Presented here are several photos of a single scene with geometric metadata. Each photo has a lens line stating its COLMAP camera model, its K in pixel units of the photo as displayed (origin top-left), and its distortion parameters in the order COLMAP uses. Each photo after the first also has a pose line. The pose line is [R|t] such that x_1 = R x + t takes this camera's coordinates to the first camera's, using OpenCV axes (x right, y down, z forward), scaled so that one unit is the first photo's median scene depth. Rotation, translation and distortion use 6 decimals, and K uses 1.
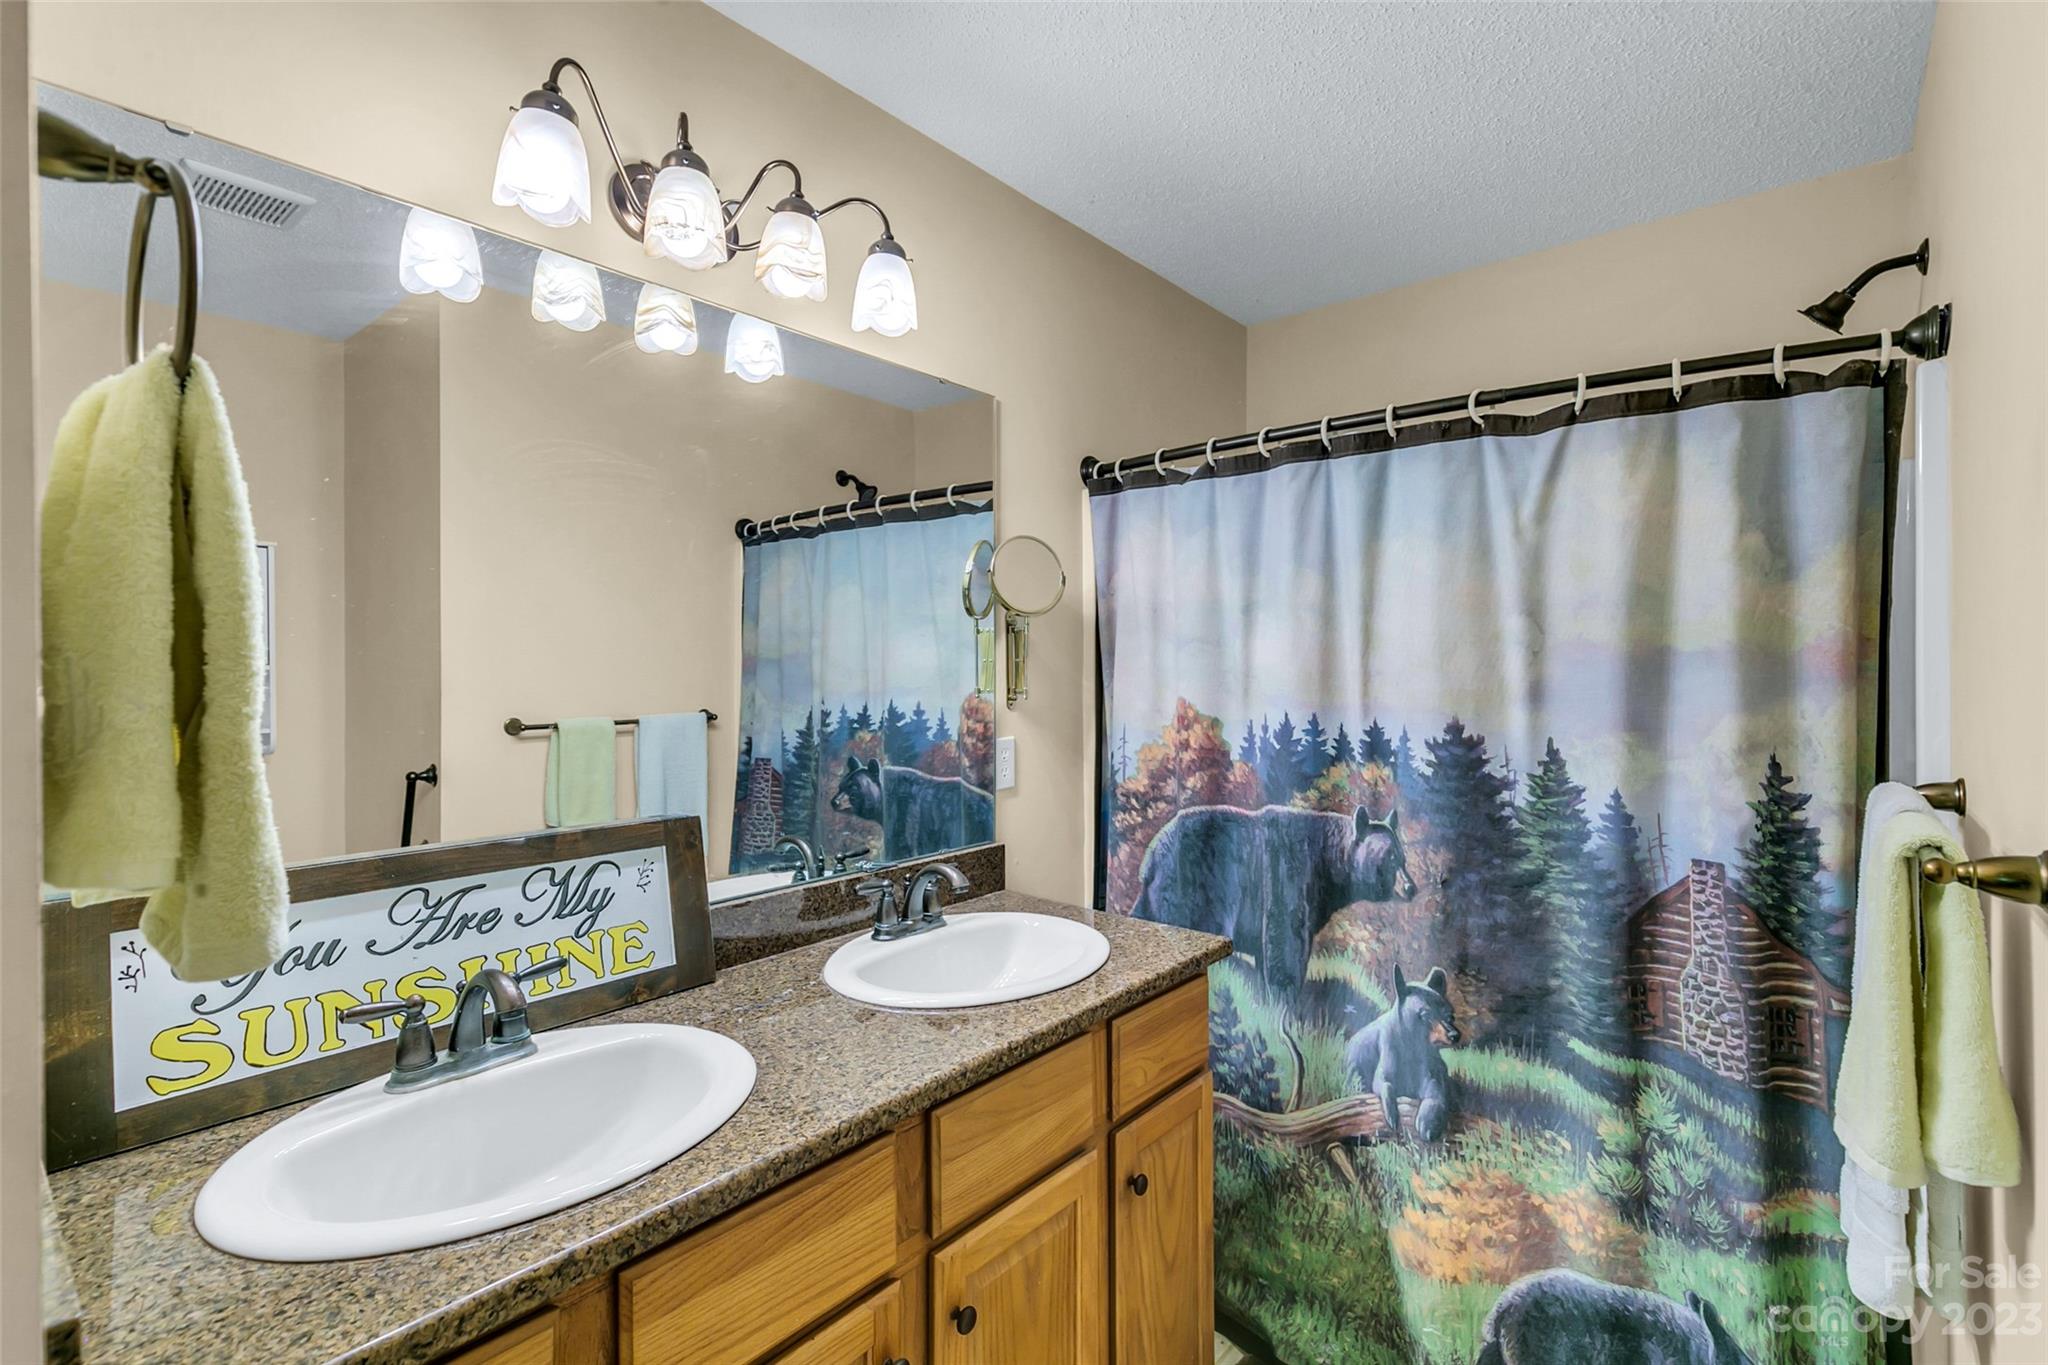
lens RADIAL K [[931.4, 0, 1020.9], [0, 931.4, 678.9], [0, 0, 1]] dist [0.008841, -0.000632]
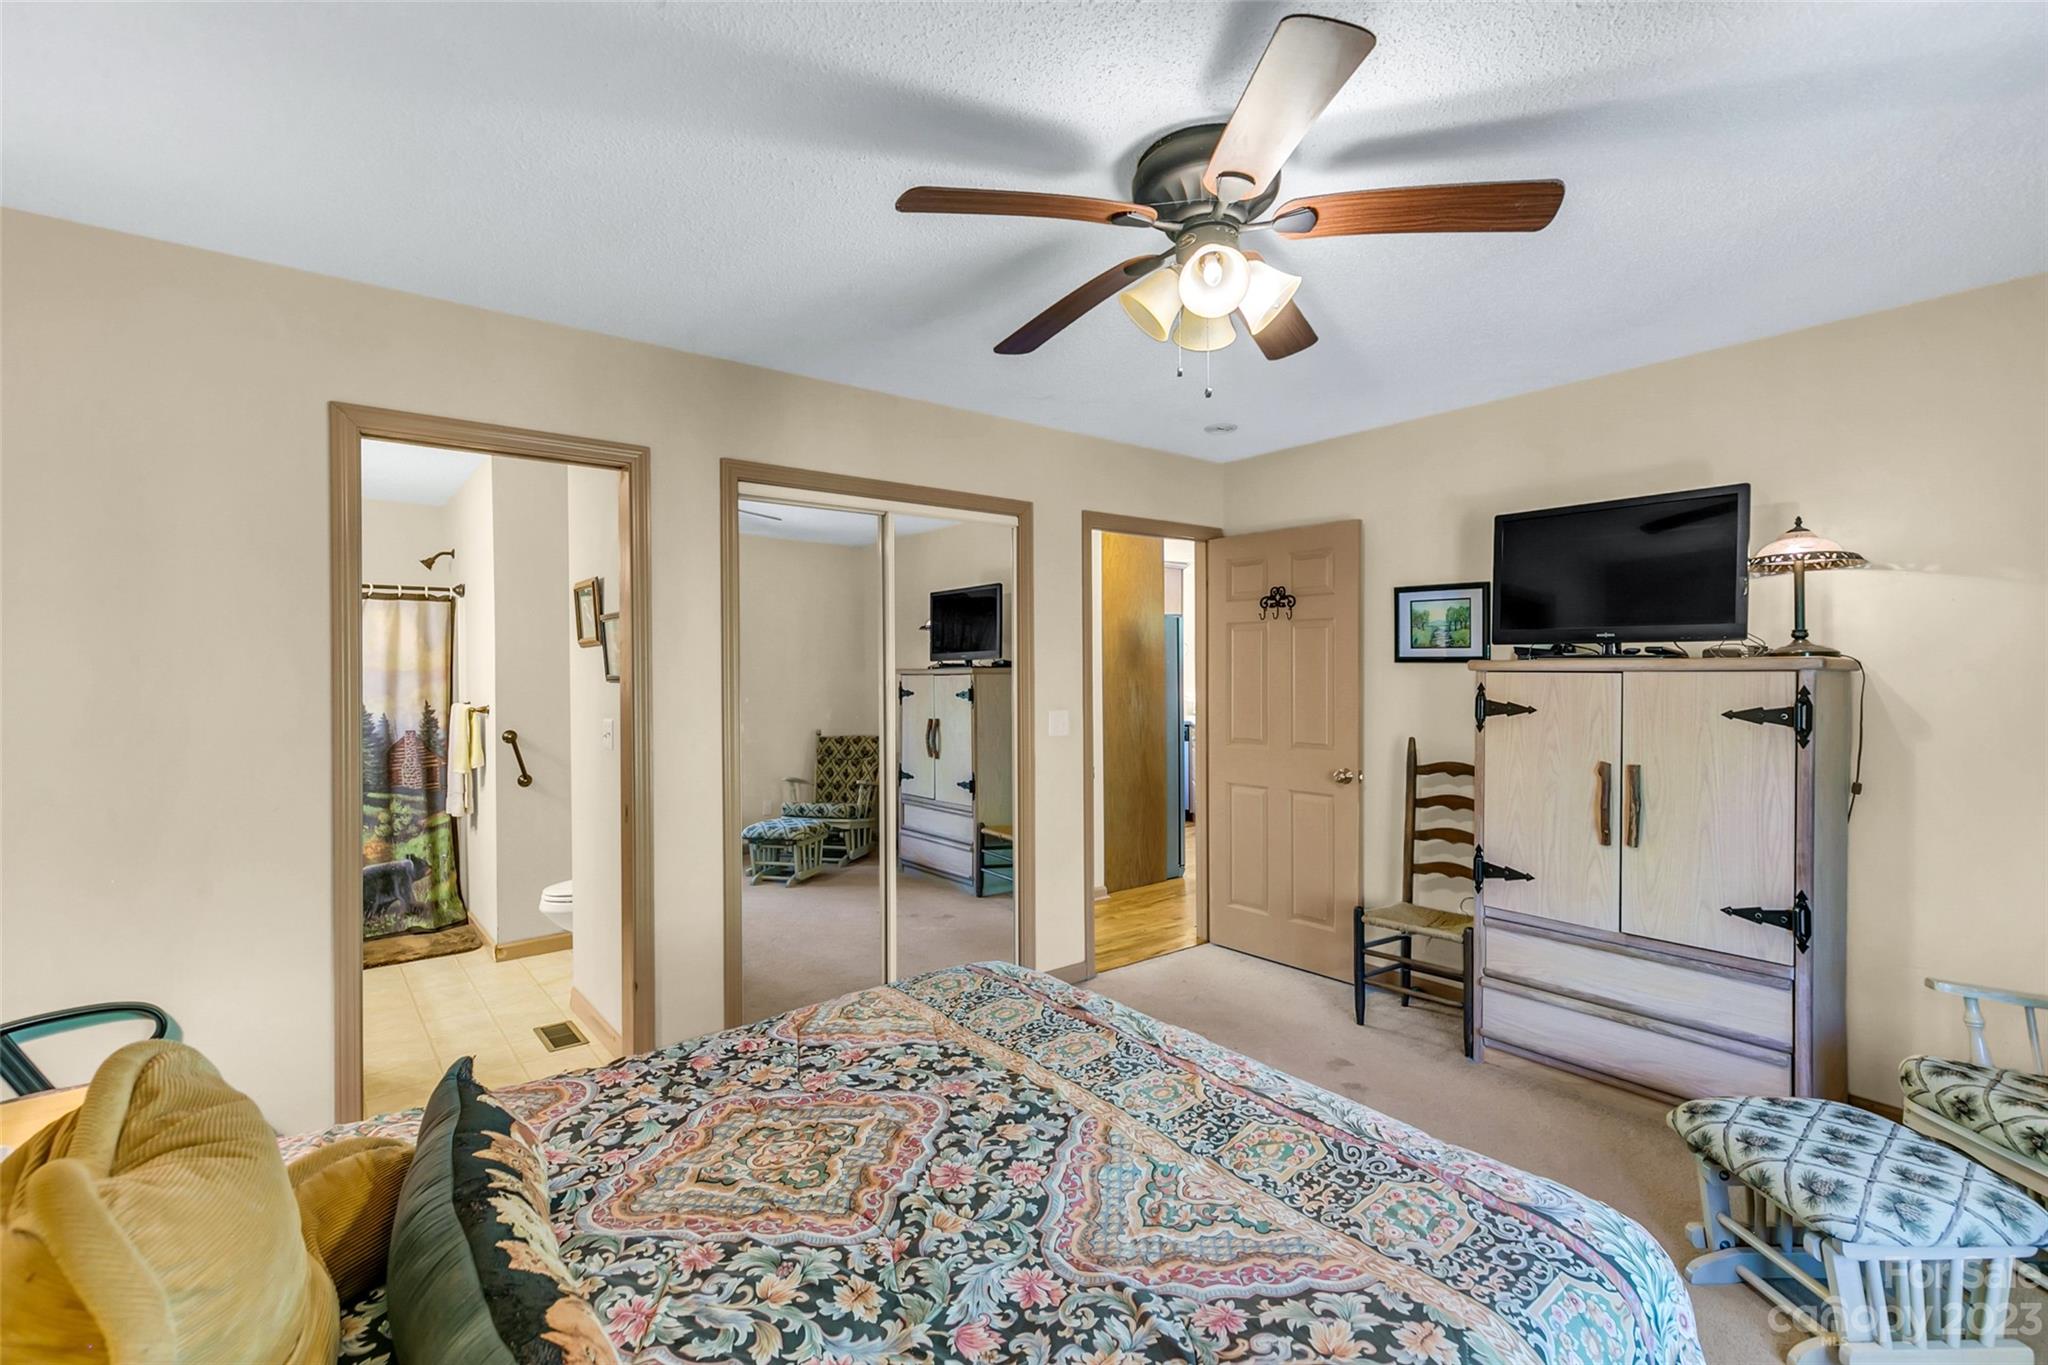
lens RADIAL K [[931.4, 0, 1031.2], [0, 931.4, 670.5], [0, 0, 1]] dist [0.008841, -0.000632]
pose [[0.199306, 0.002445, 0.979934, -2.269766], [0.010459, 0.999935, -0.004622, 0.009934], [-0.979881, 0.011170, 0.199268, -2.010909]]
